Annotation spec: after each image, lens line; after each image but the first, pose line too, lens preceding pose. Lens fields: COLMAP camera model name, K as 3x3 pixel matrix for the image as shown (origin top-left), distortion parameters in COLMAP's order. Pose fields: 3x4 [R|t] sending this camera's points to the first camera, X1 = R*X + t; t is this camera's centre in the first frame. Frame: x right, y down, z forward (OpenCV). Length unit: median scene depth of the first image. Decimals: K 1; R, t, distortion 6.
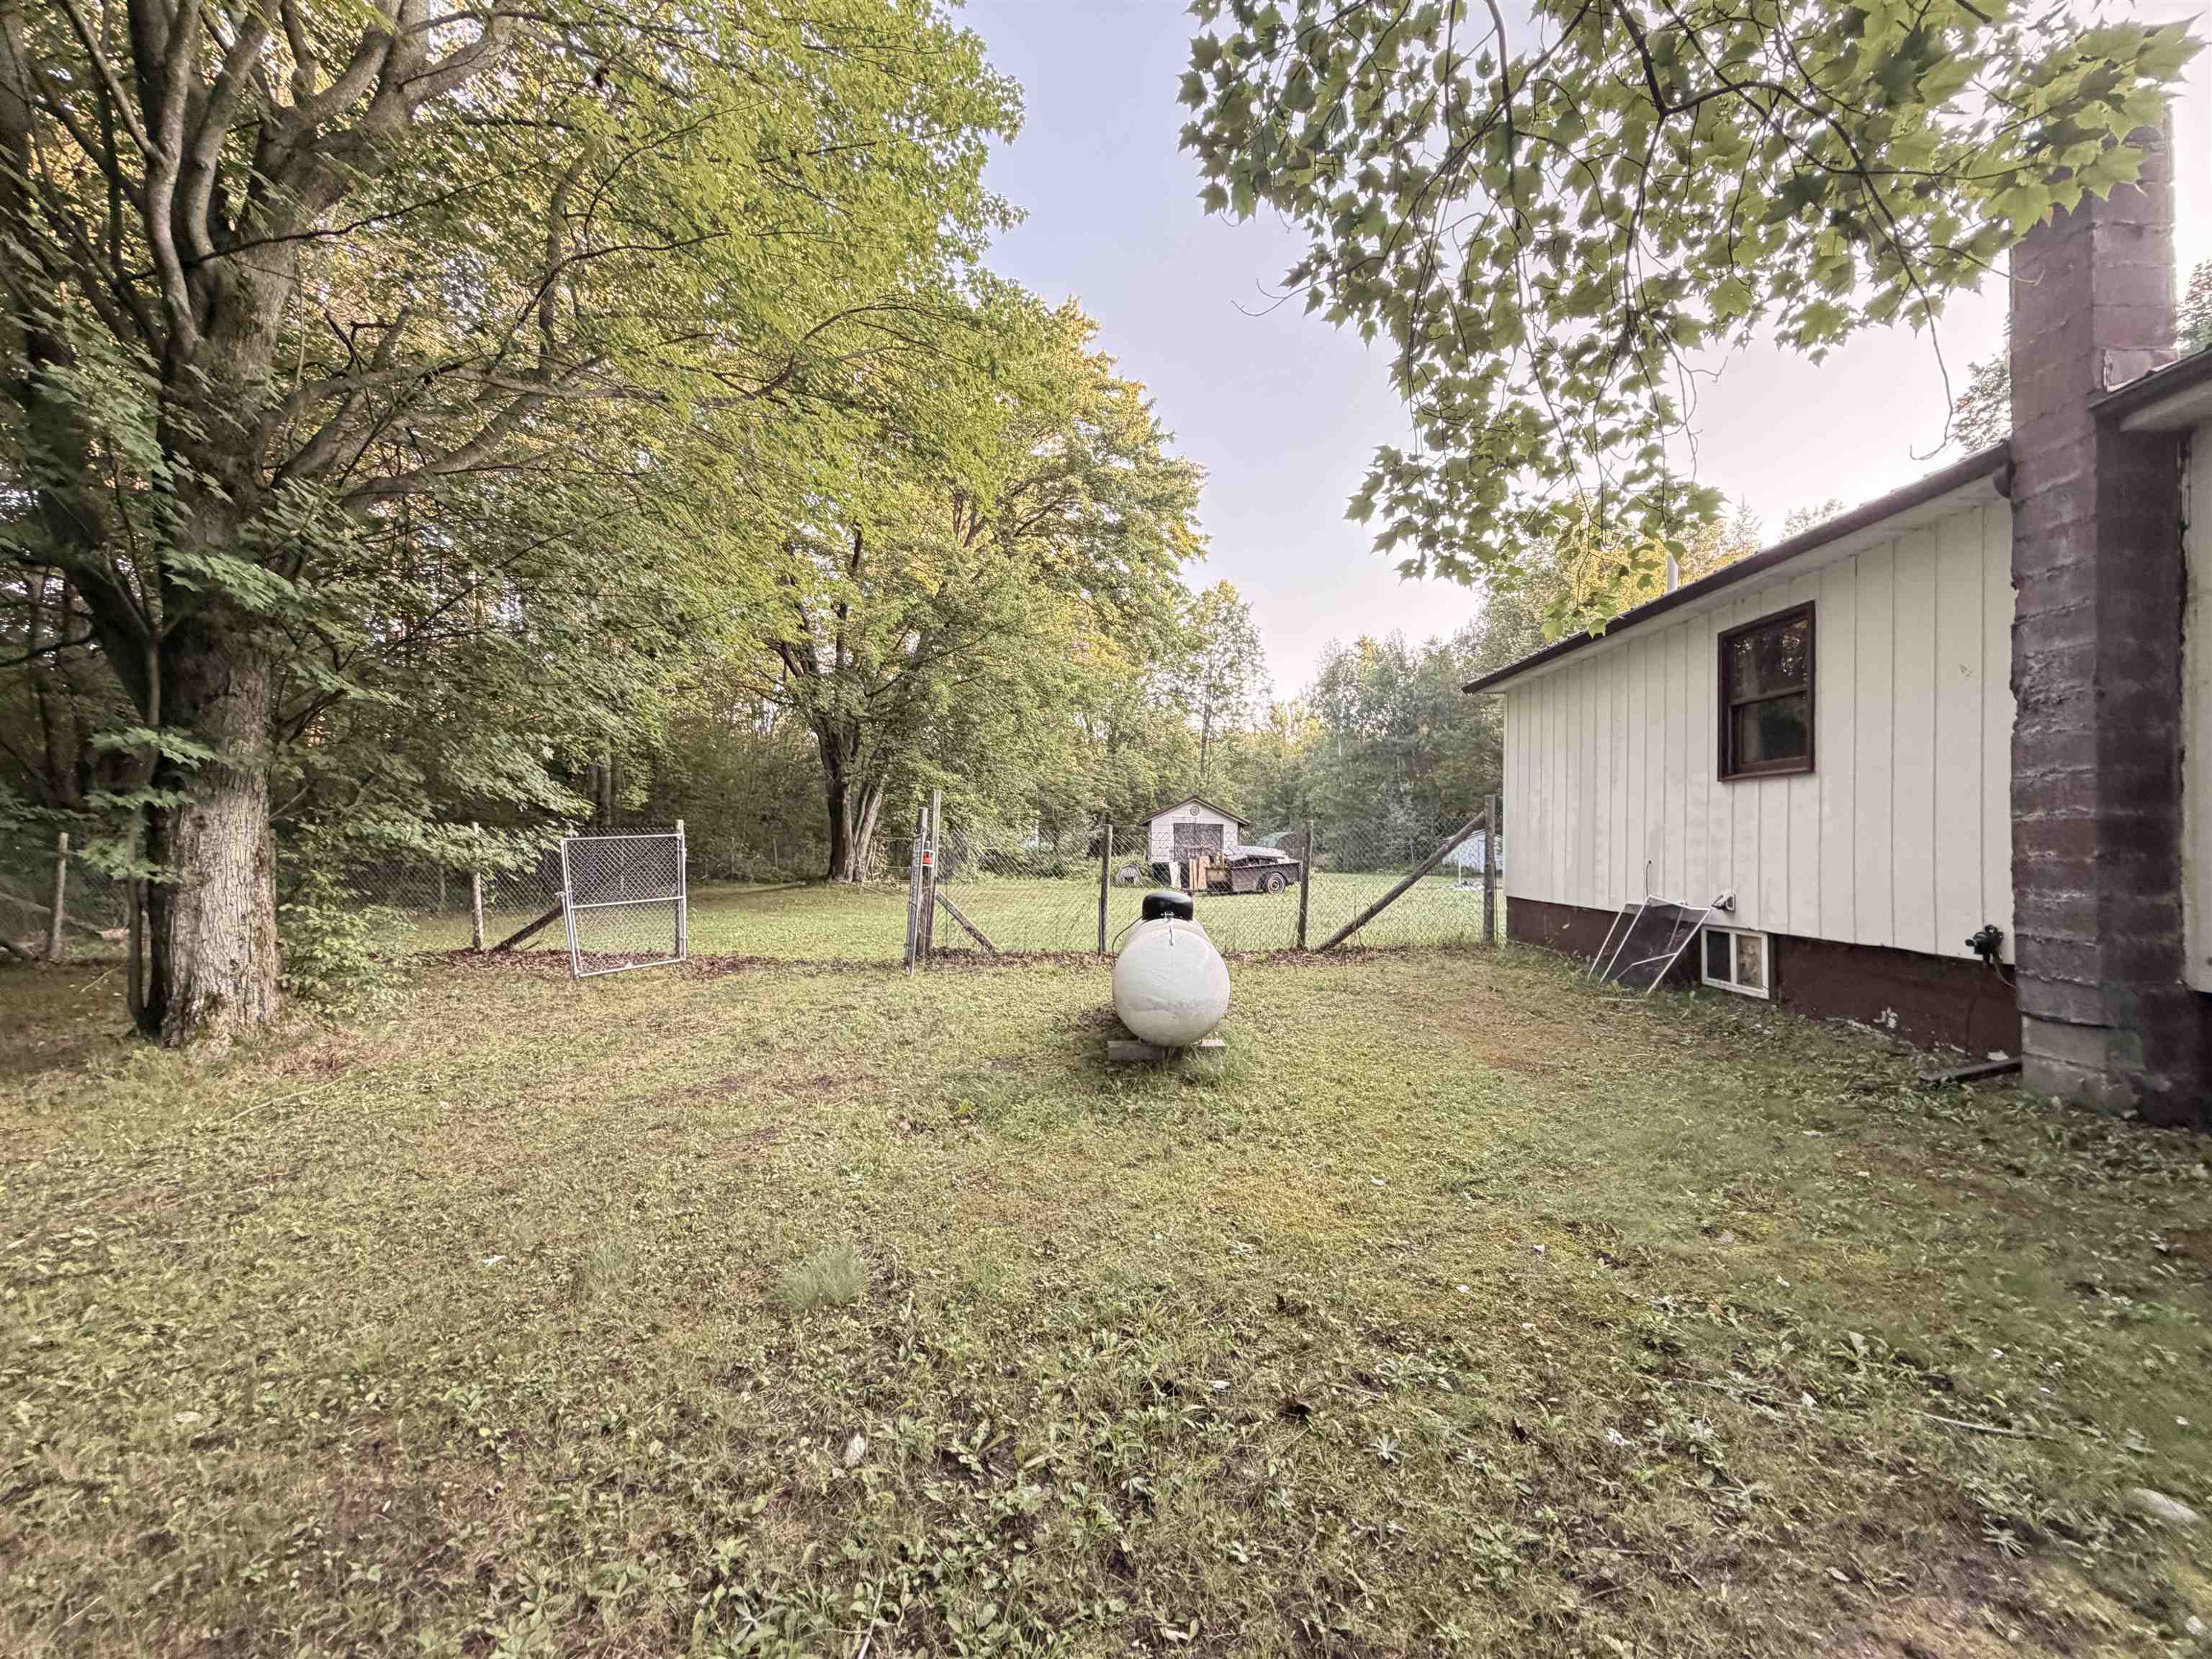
lens RADIAL K [[883.1, 0, 1106.0], [0, 883.1, 843.2], [0, 0, 1]] dist [0.000342, 0.000310]
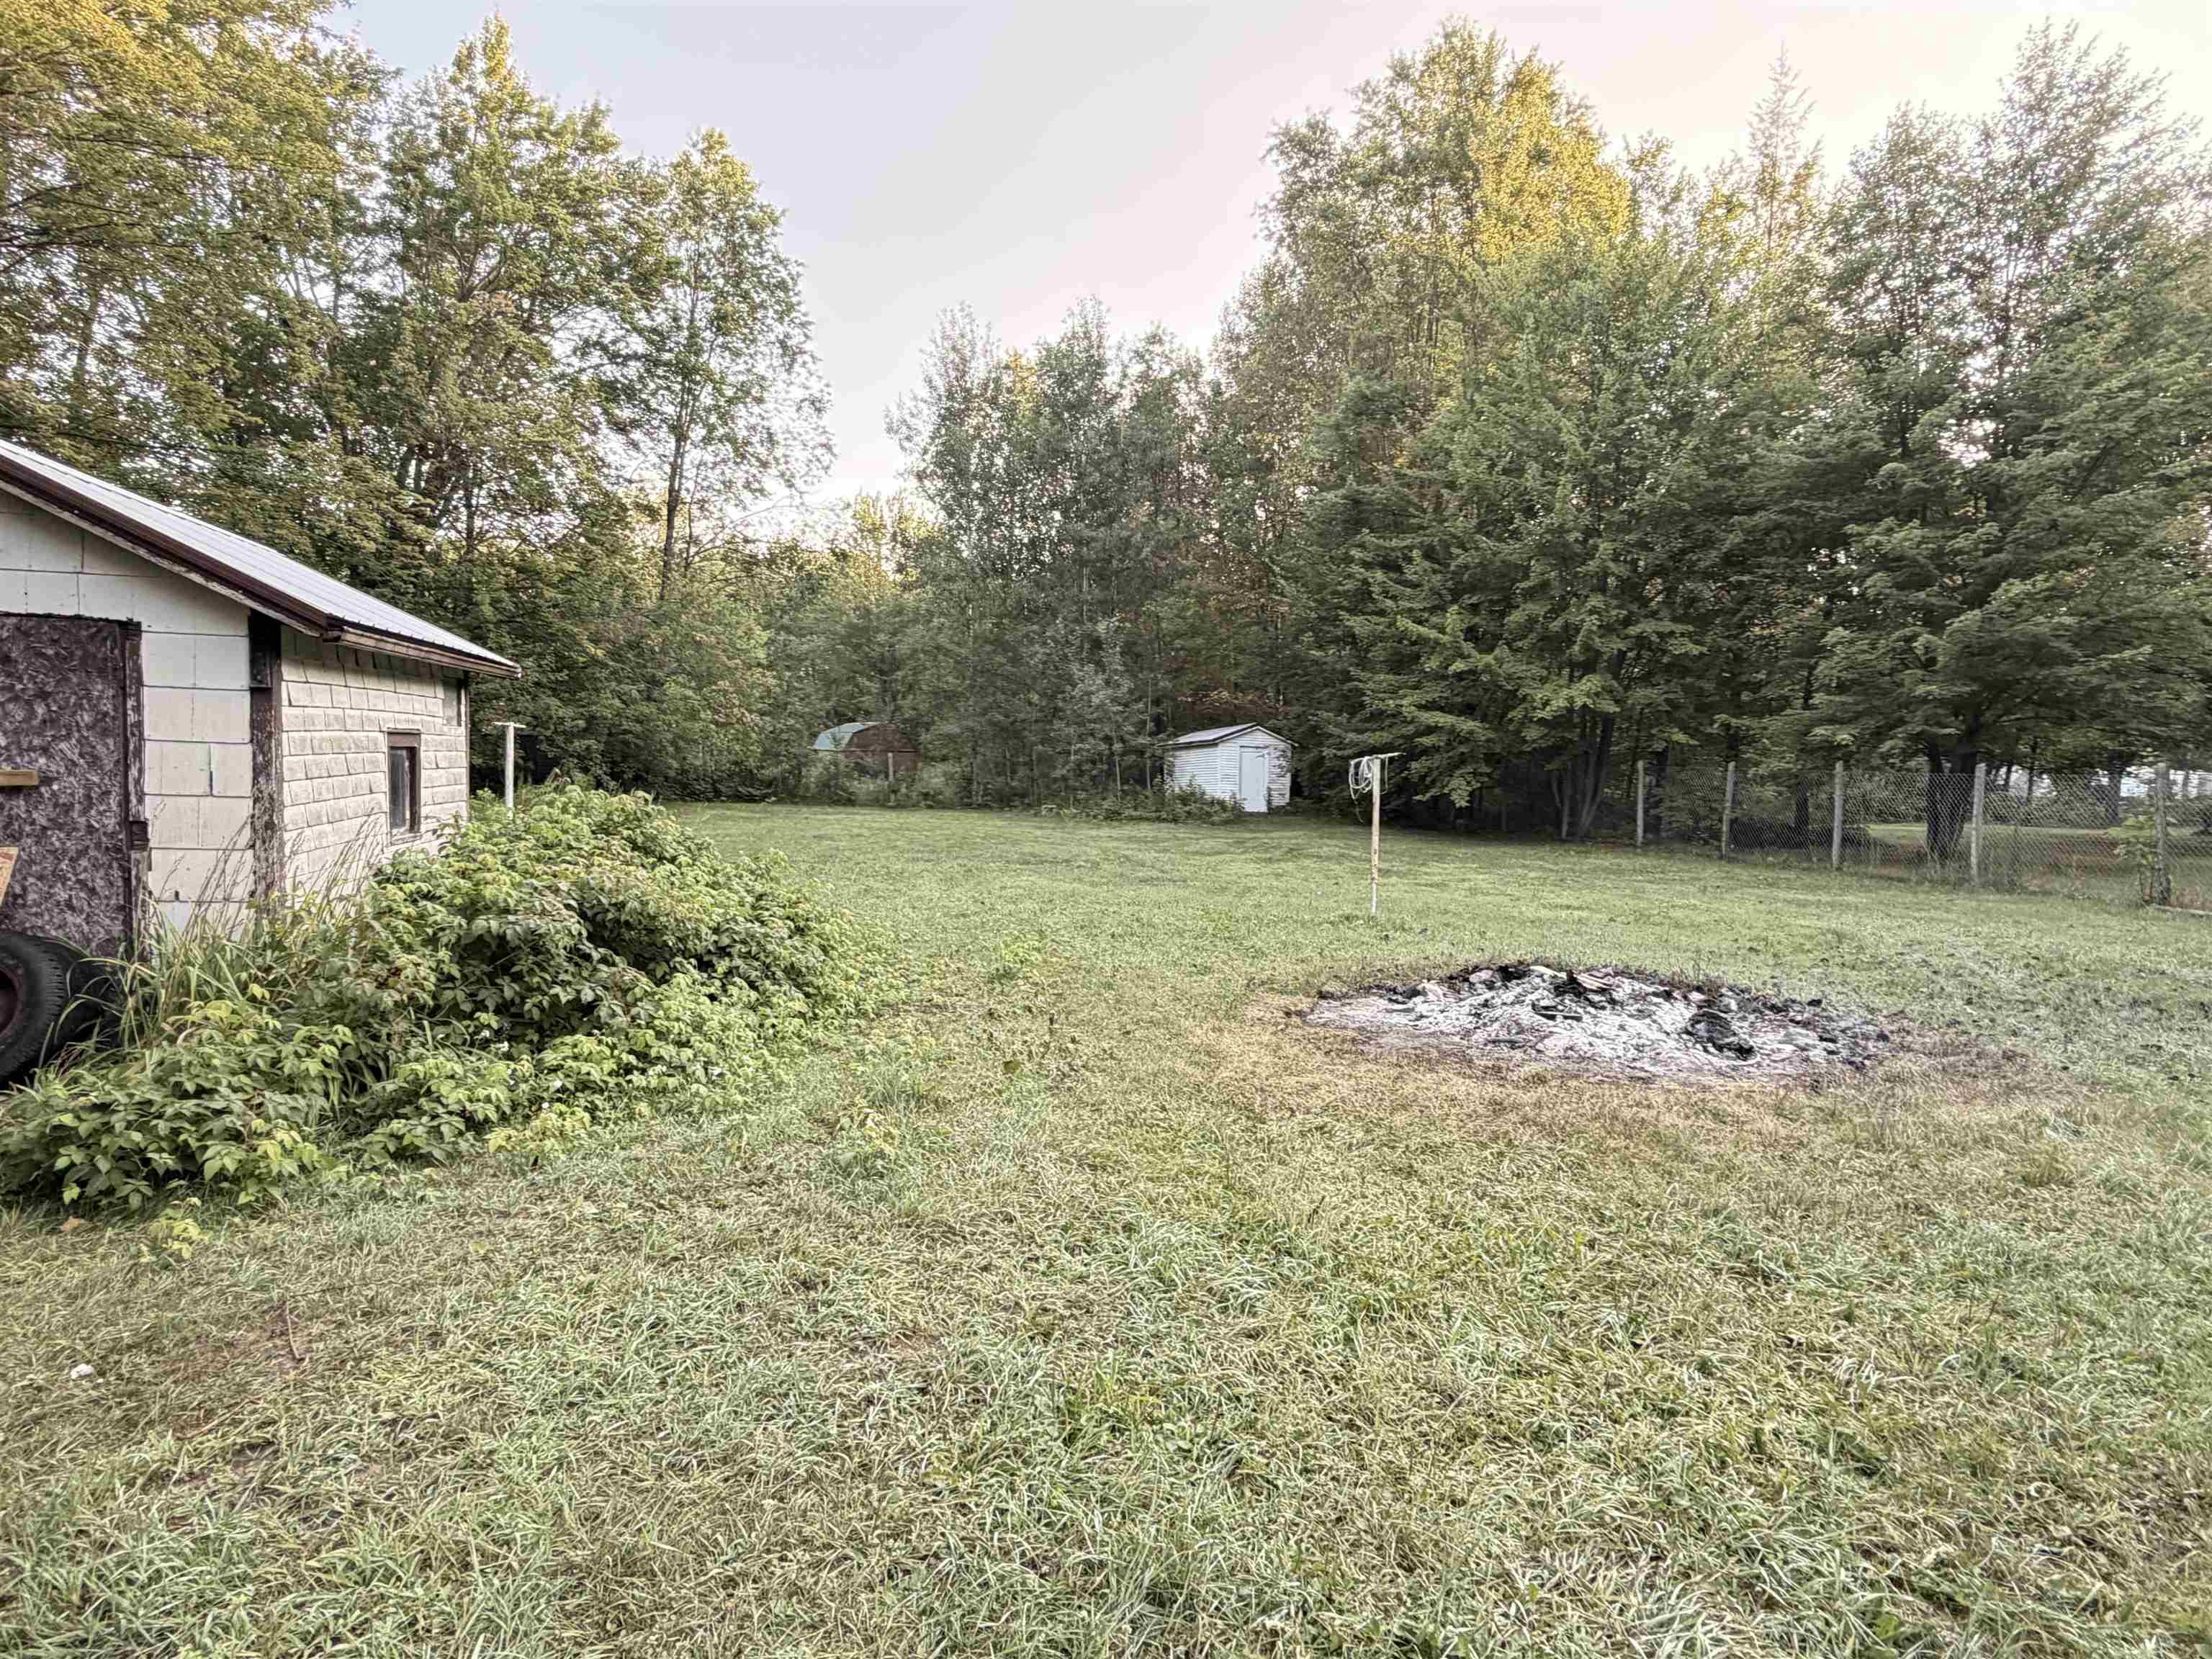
lens RADIAL K [[1234.7, 0, 1106.9], [0, 1234.7, 834.3], [0, 0, 1]] dist [-0.000452, 0.000805]
pose [[0.934586, -0.007434, 0.355659, 0.108240], [-0.020101, 0.997081, 0.073662, -0.003113], [-0.355169, -0.075993, 0.931708, 0.385053]]
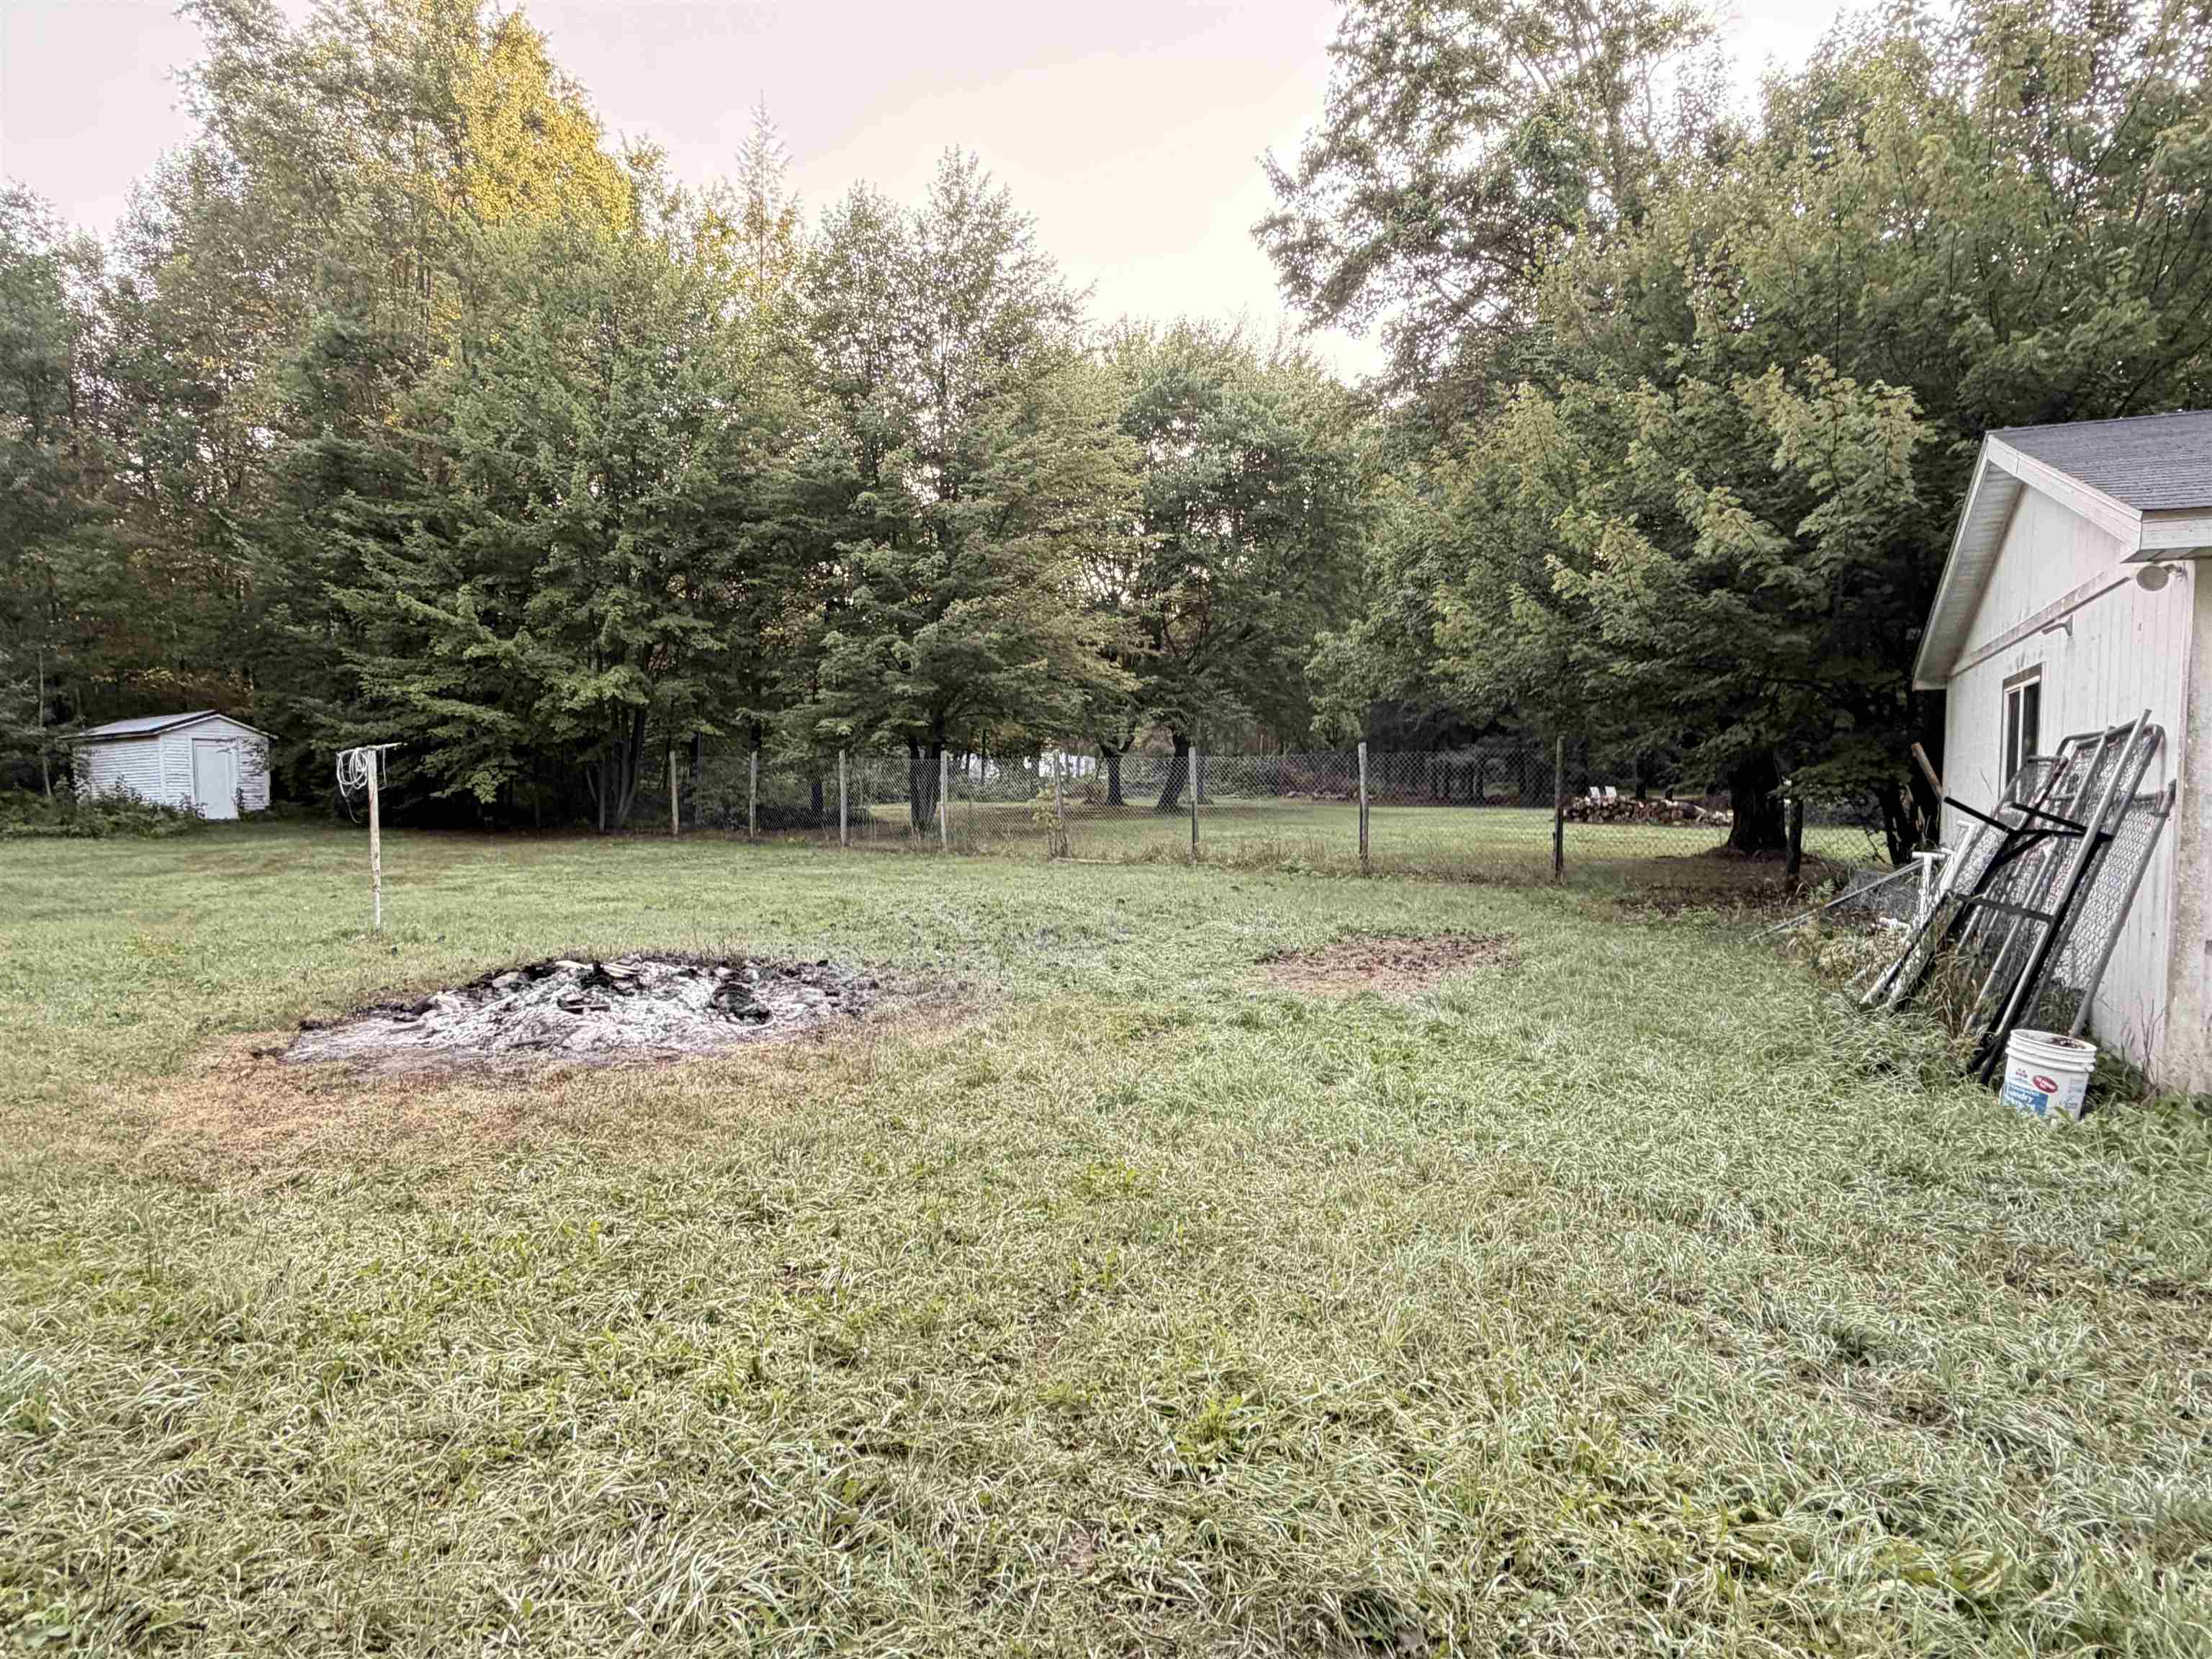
lens RADIAL K [[1234.7, 0, 1104.2], [0, 1234.7, 834.0], [0, 0, 1]] dist [-0.000452, 0.000805]
pose [[0.454274, -0.052054, 0.889340, 0.116801], [-0.014014, 0.997750, 0.065558, -0.001033], [-0.890752, -0.042244, 0.452523, 0.379324]]
